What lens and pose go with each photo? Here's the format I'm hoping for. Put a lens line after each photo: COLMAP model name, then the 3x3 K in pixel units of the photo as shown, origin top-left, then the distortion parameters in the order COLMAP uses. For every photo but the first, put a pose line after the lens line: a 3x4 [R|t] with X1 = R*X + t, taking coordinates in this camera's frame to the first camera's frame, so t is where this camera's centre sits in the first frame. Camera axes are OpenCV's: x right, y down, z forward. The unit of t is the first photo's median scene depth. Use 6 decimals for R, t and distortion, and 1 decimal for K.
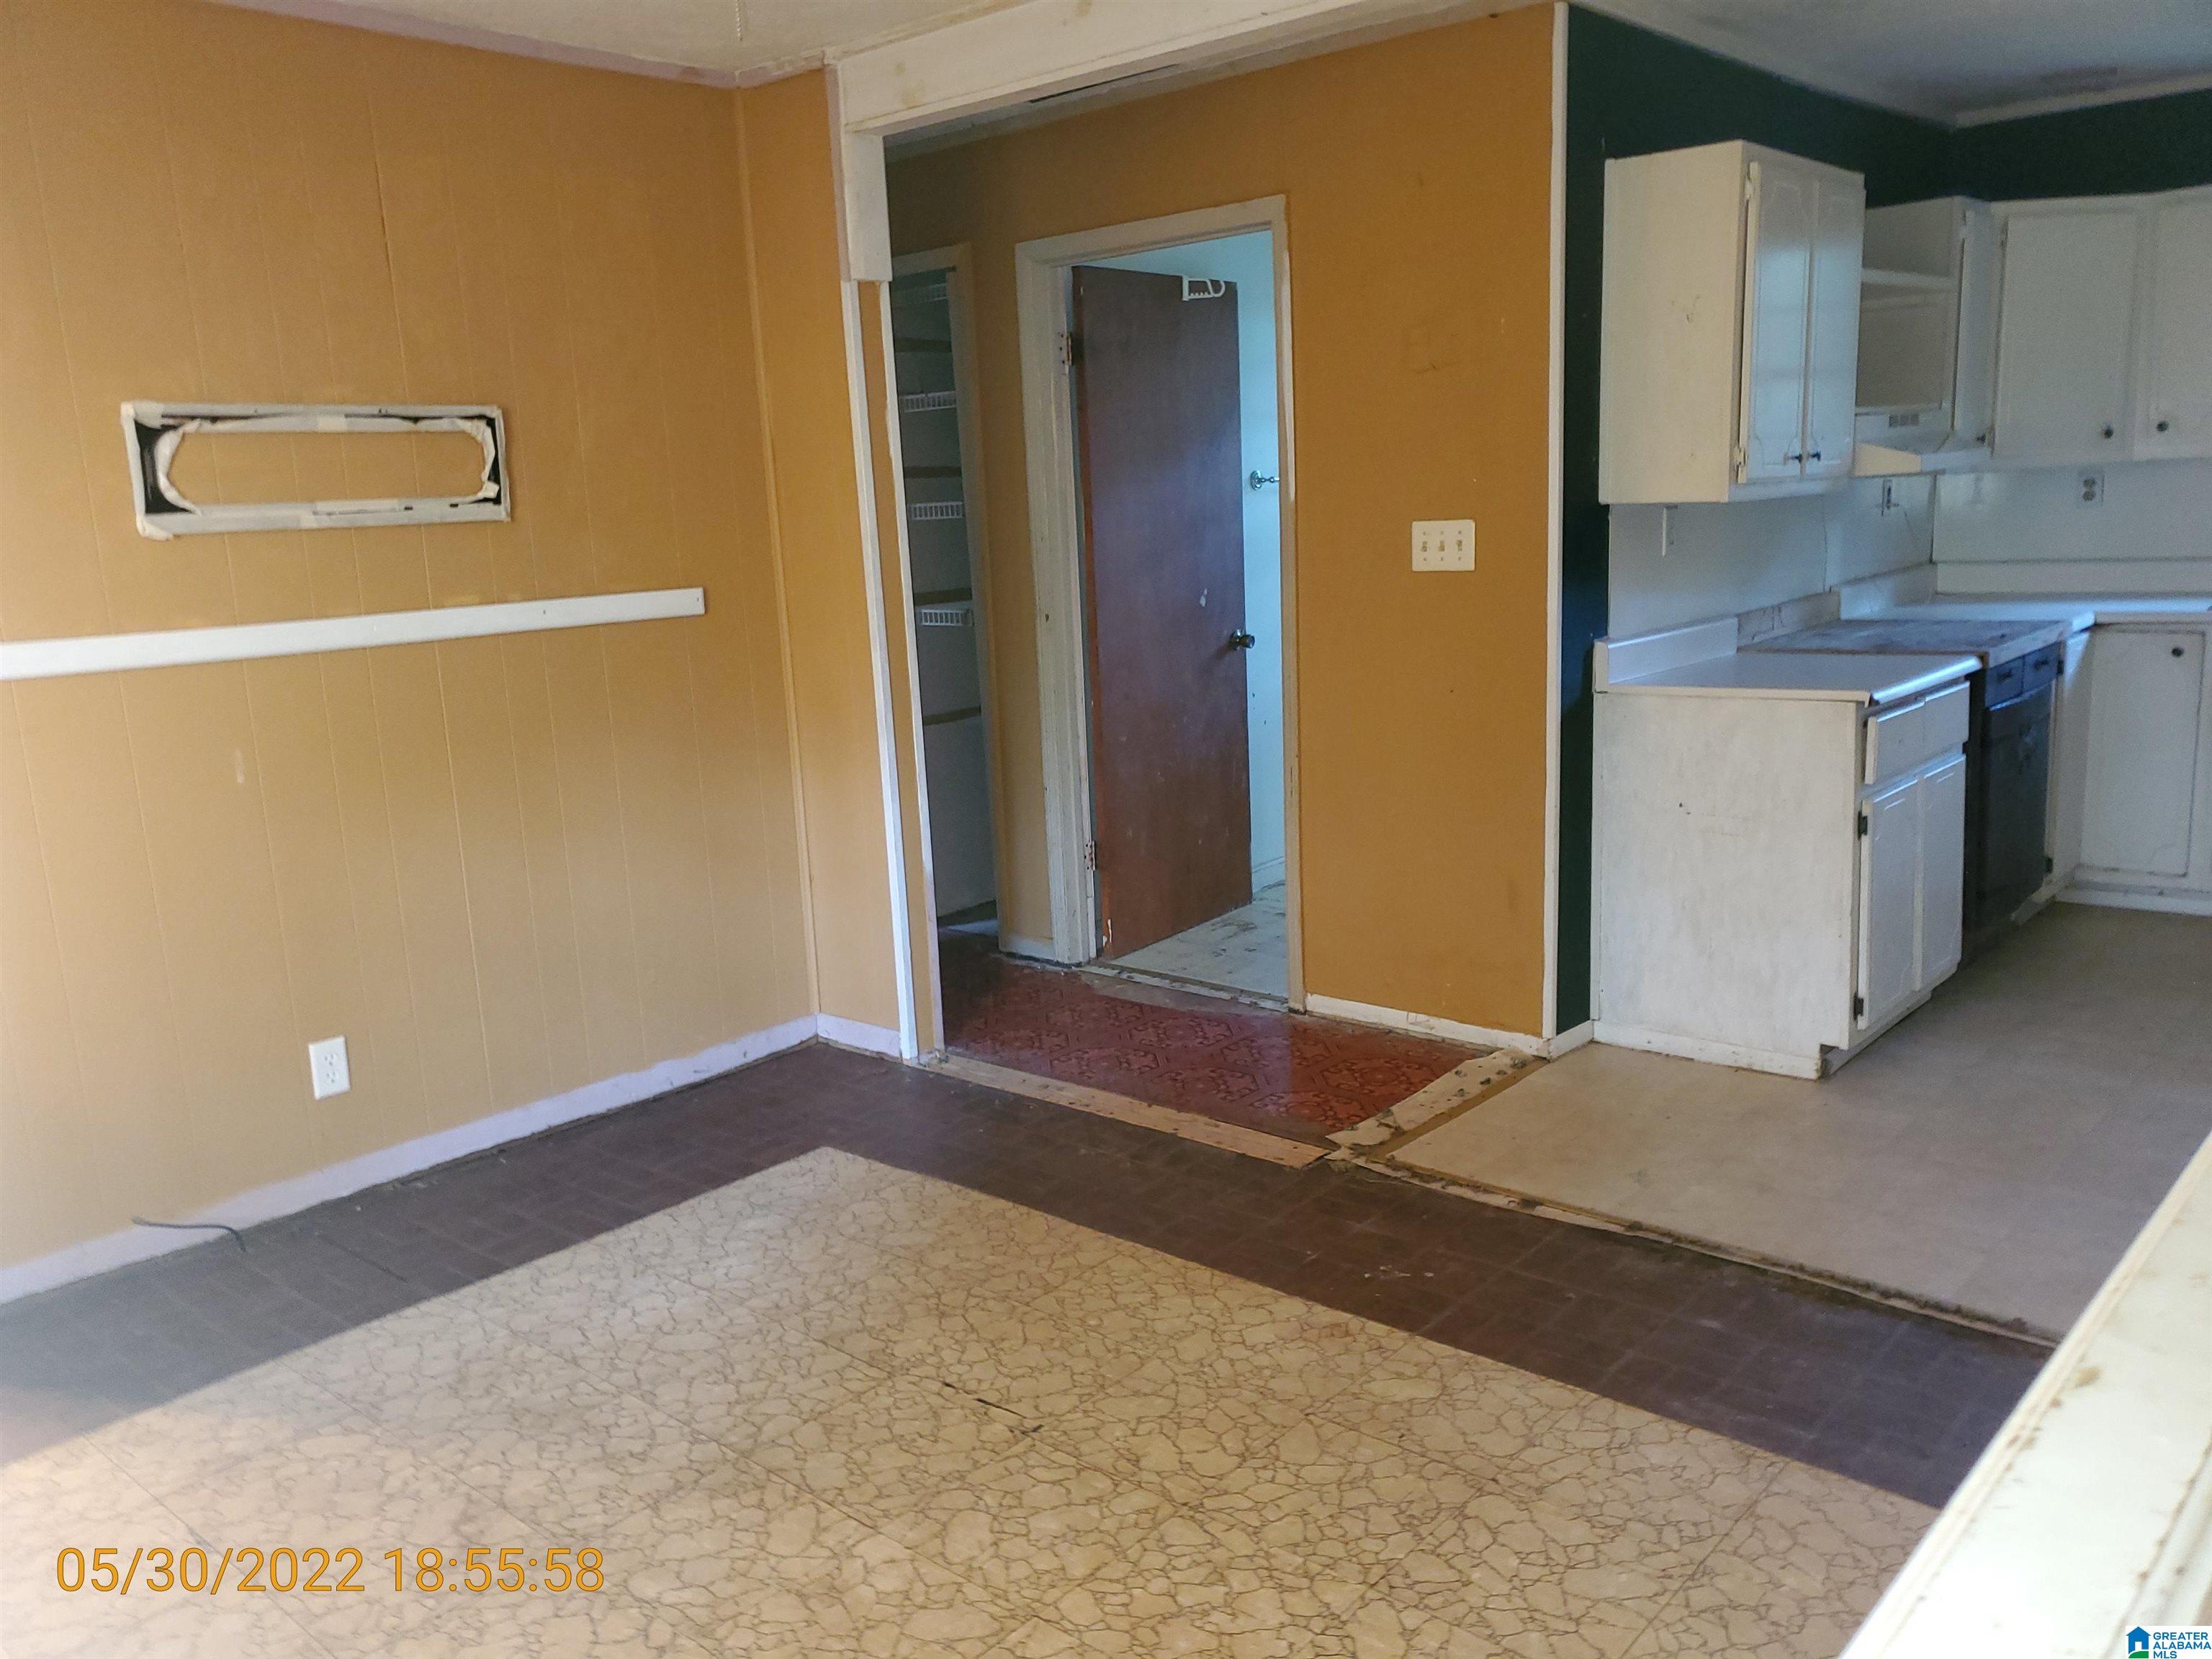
lens RADIAL K [[1725.6, 0, 1099.8], [0, 1725.6, 824.9], [0, 0, 1]] dist [0.035006, -0.022420]
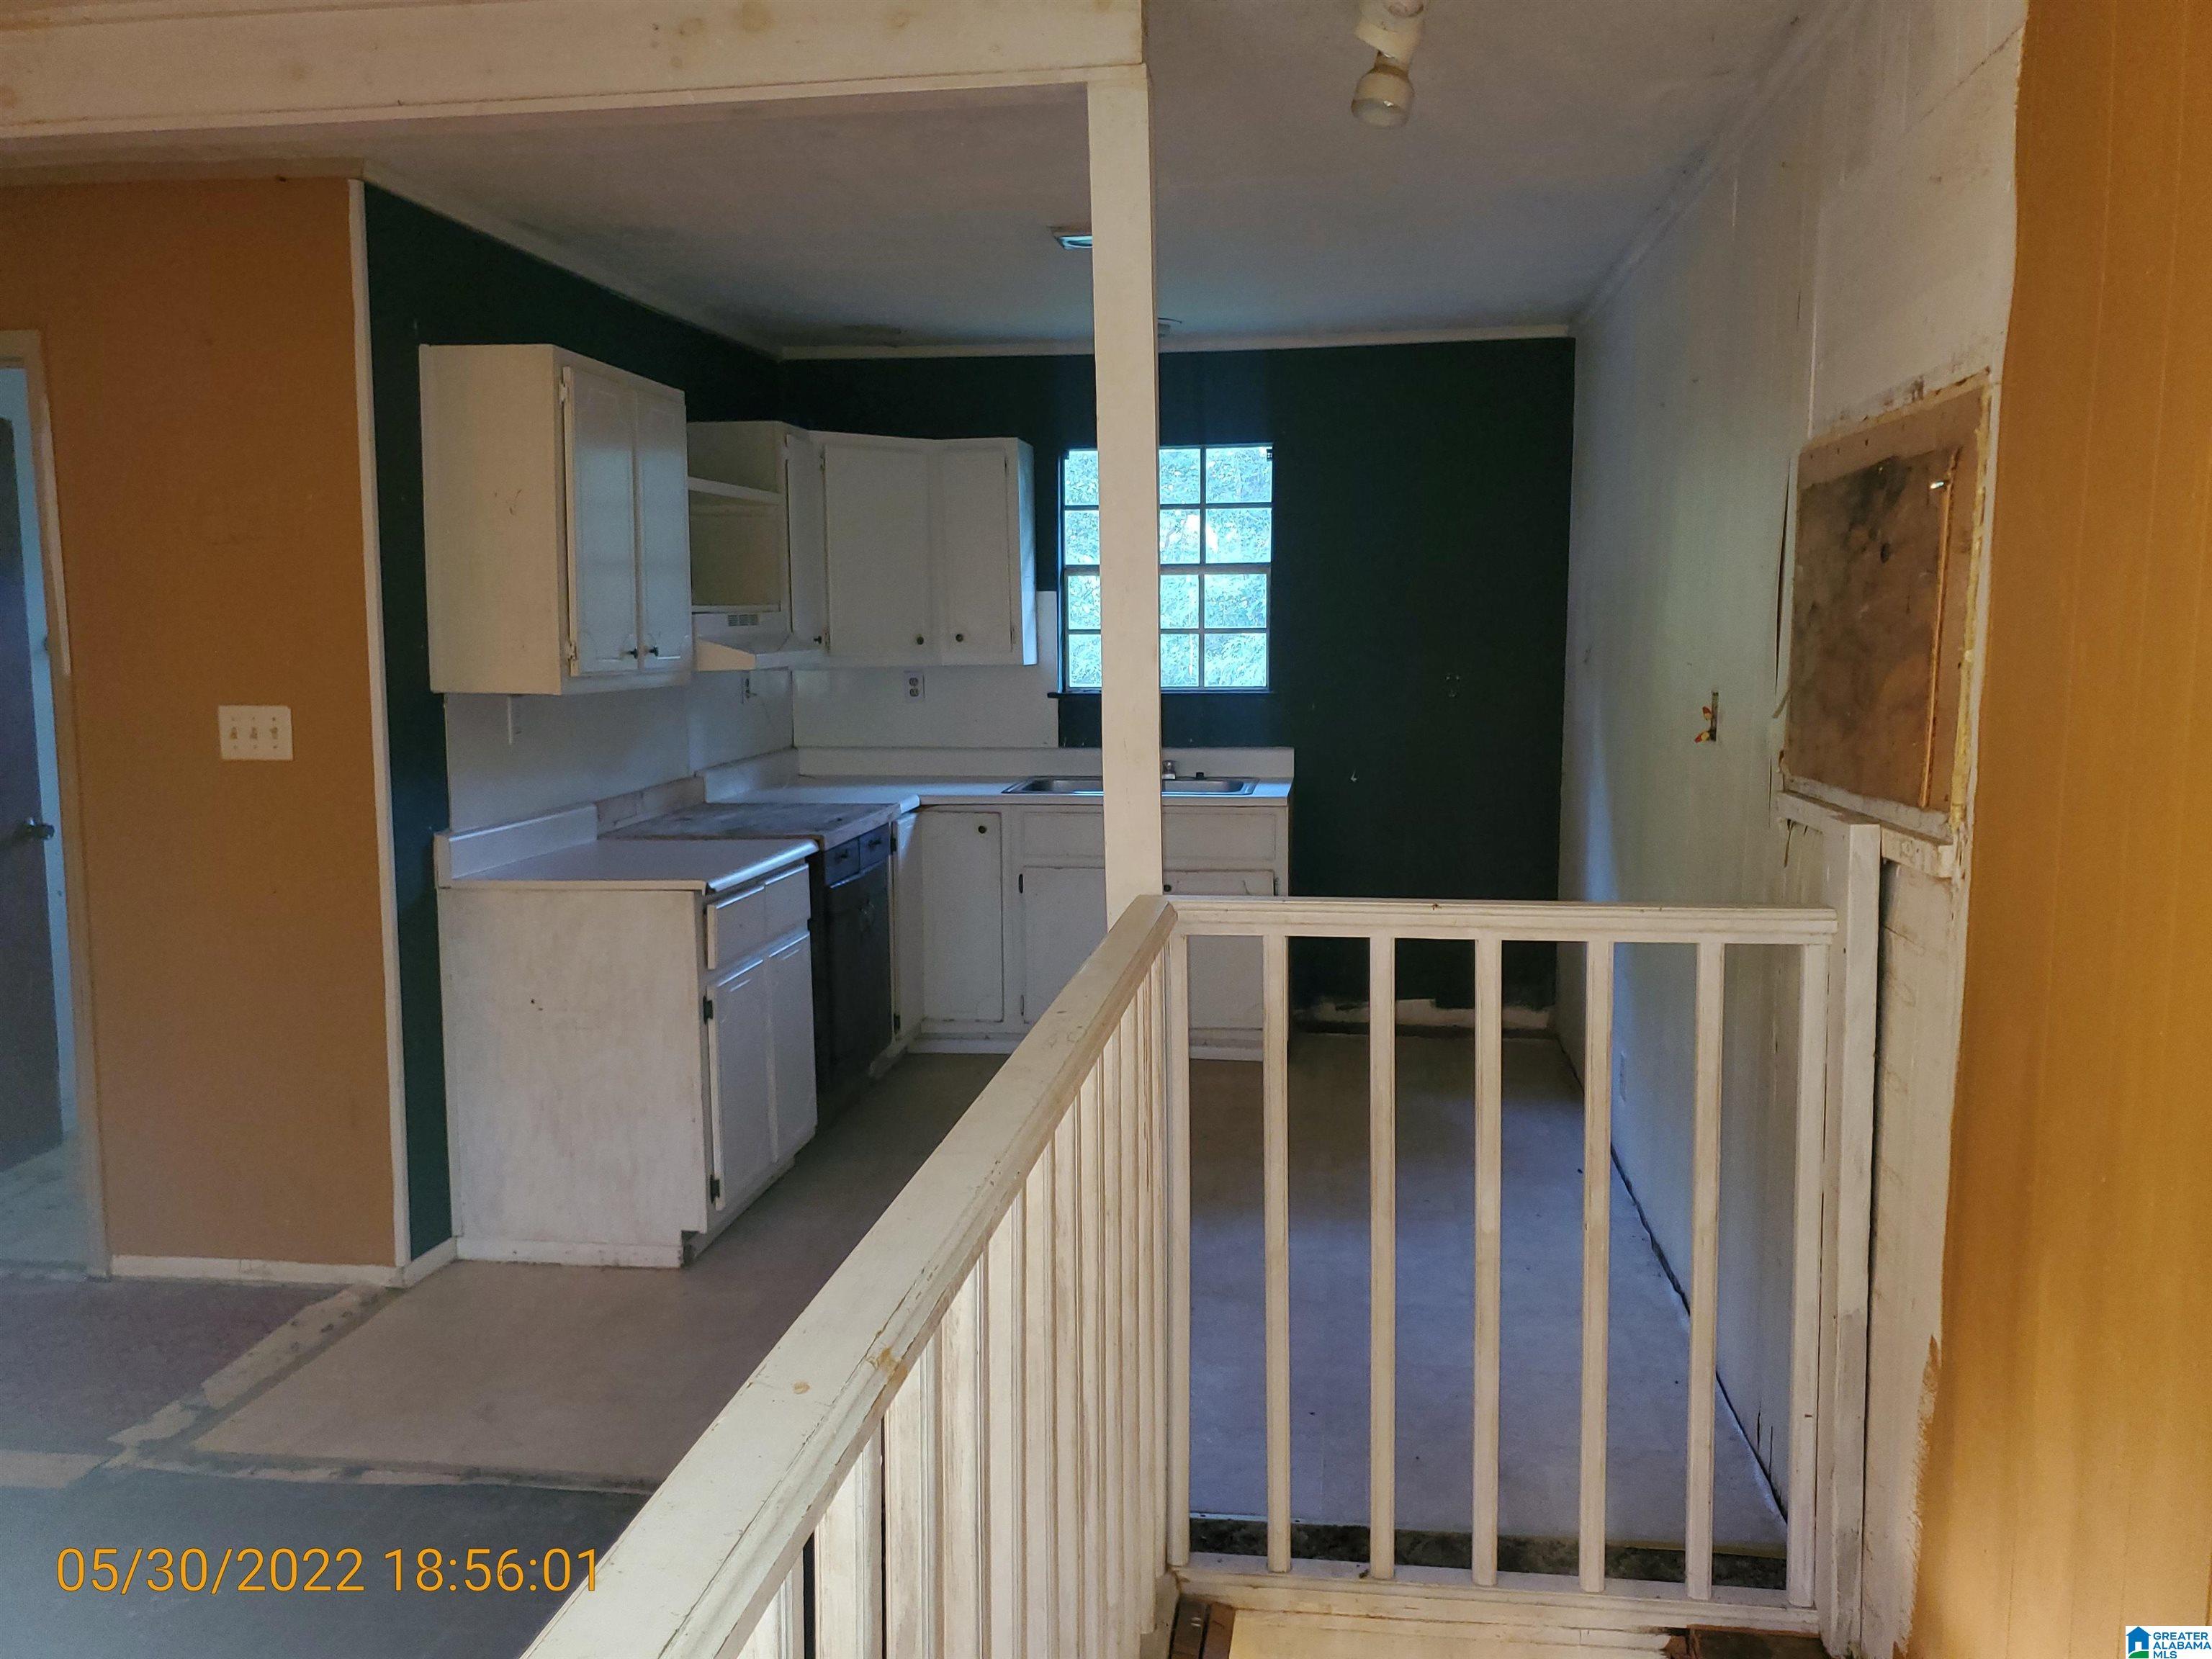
lens RADIAL K [[1725.6, 0, 1118.8], [0, 1725.6, 818.9], [0, 0, 1]] dist [0.035006, -0.022420]
pose [[0.829753, -0.018283, 0.557832, 0.063695], [0.072227, 0.994577, -0.074838, -0.015908], [-0.553438, 0.102387, 0.826573, 0.005845]]
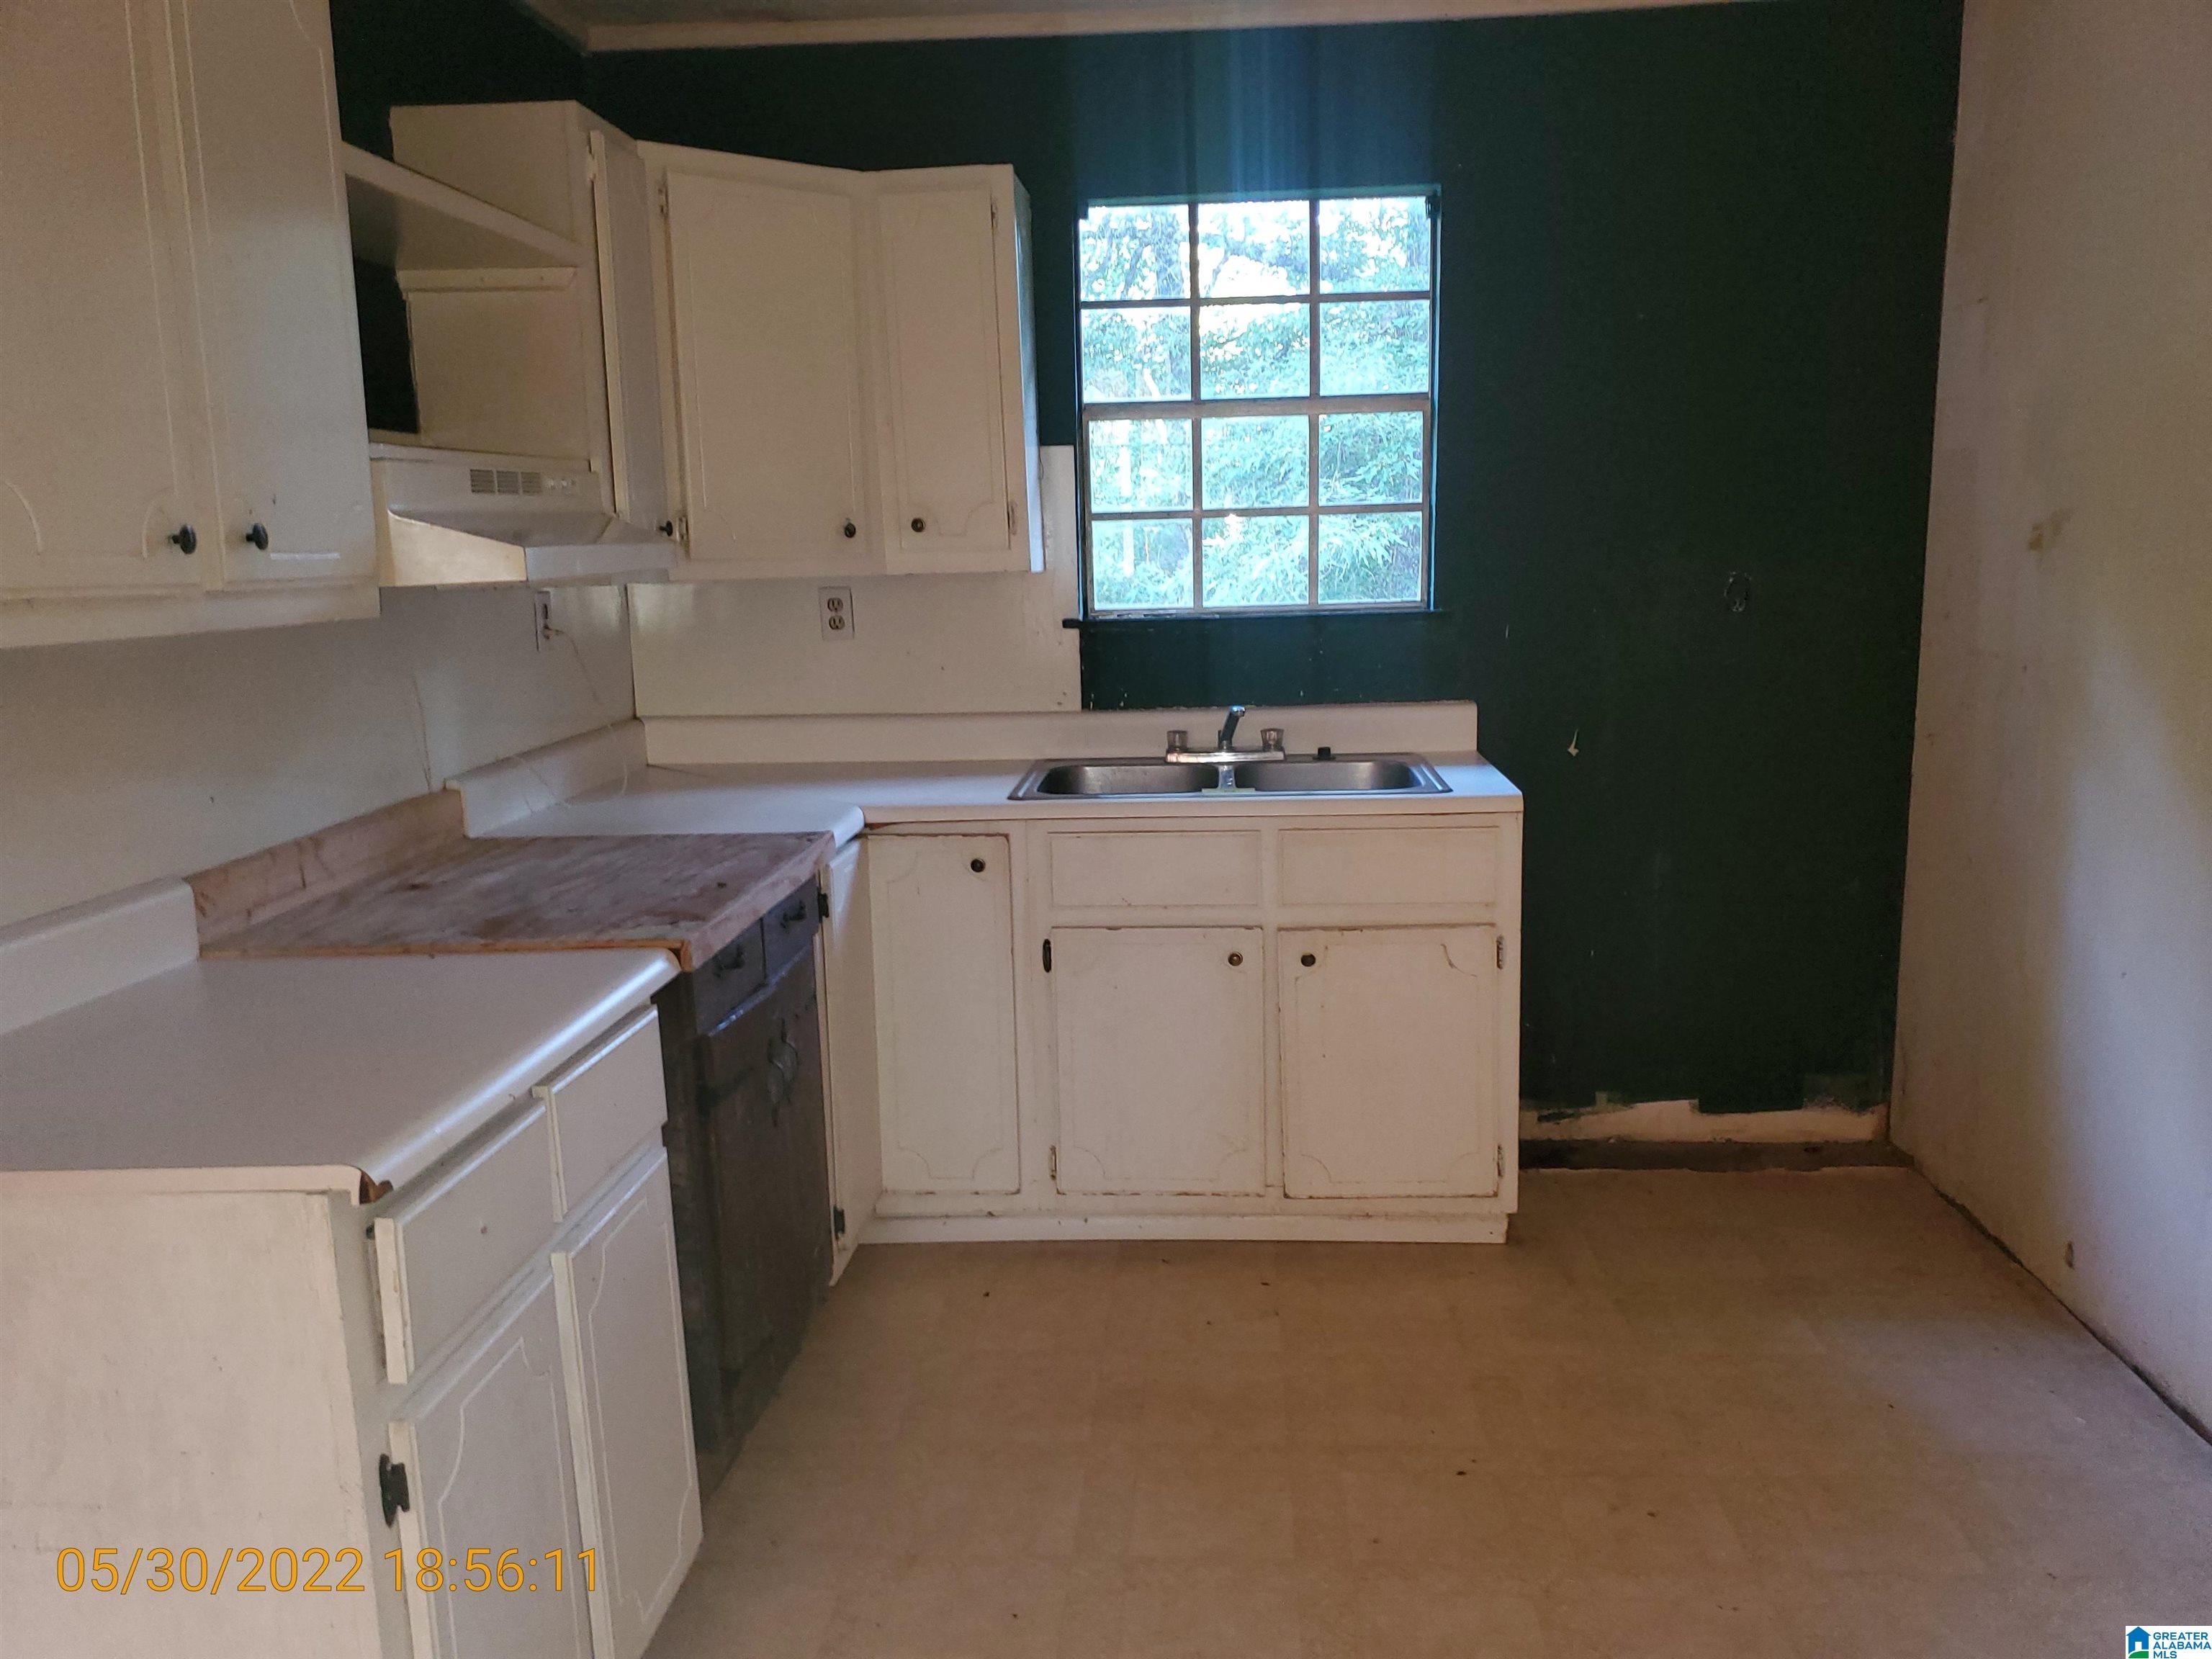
lens RADIAL K [[1725.6, 0, 1112.0], [0, 1725.6, 849.0], [0, 0, 1]] dist [0.035006, -0.022420]
pose [[0.789758, -0.076640, 0.608612, 0.303775], [0.103598, 0.994577, -0.009190, -0.107634], [-0.604607, 0.070309, 0.793415, 0.523147]]
